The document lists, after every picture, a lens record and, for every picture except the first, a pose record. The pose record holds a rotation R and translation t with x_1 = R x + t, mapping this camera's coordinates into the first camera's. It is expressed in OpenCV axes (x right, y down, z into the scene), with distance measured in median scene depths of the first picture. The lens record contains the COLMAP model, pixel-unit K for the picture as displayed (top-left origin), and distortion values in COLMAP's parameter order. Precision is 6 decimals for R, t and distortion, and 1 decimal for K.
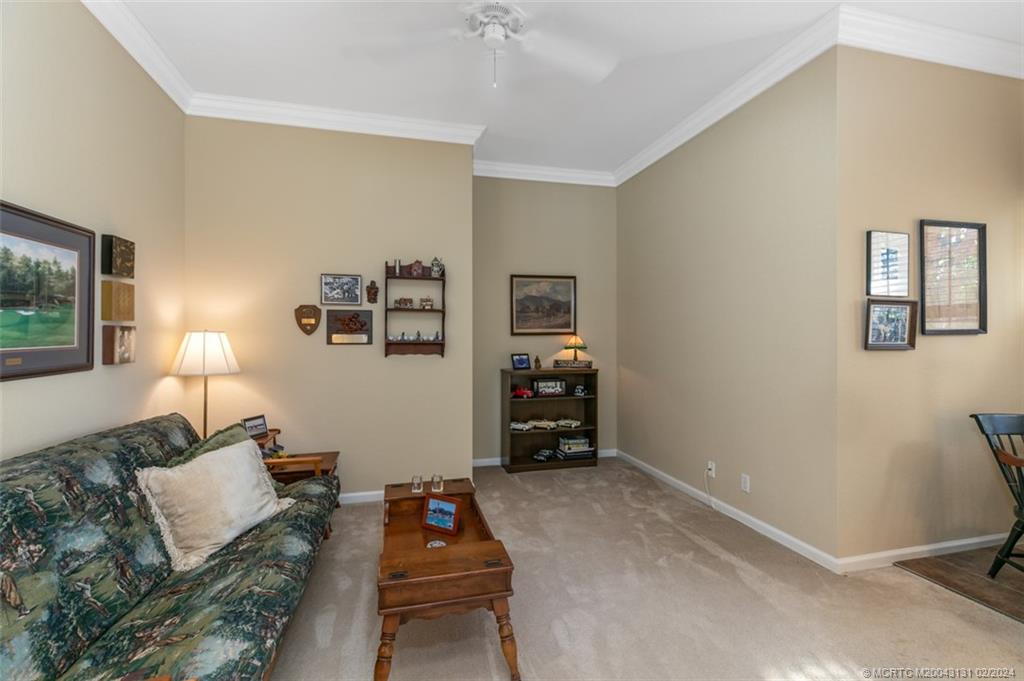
lens RADIAL K [[458.1, 0, 508.9], [0, 458.1, 335.1], [0, 0, 1]] dist [0.000140, -0.000053]
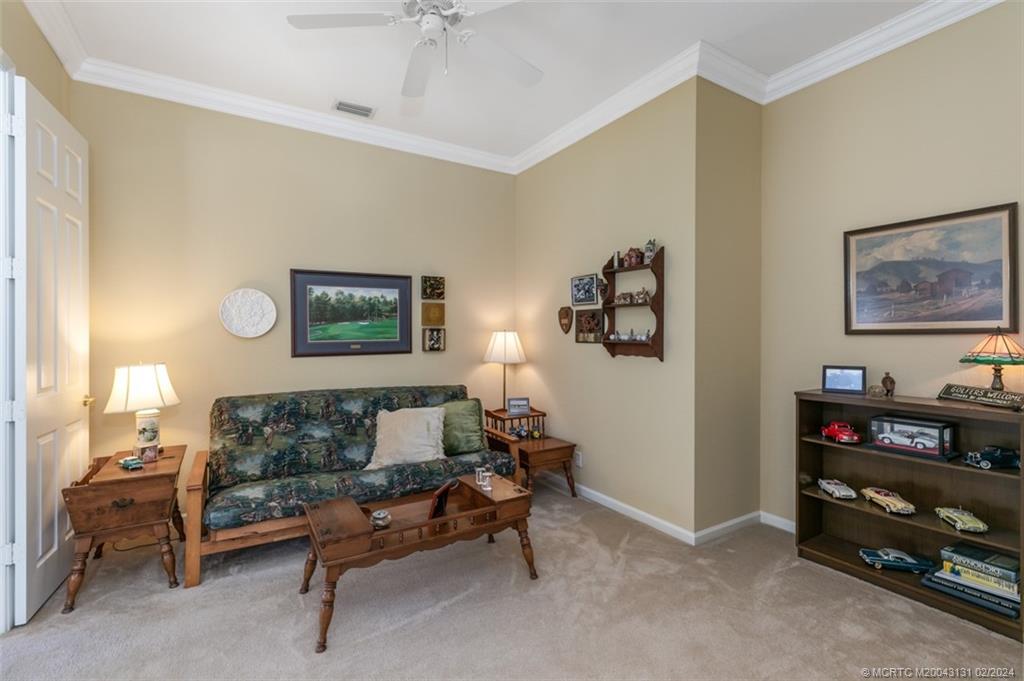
lens RADIAL K [[458.1, 0, 508.9], [0, 458.1, 335.1], [0, 0, 1]] dist [0.000140, -0.000053]
pose [[0.292157, 0.003212, -0.956365, 0.581753], [0.000911, 0.999993, 0.003637, -0.001296], [0.956370, -0.001934, 0.292152, 0.535041]]
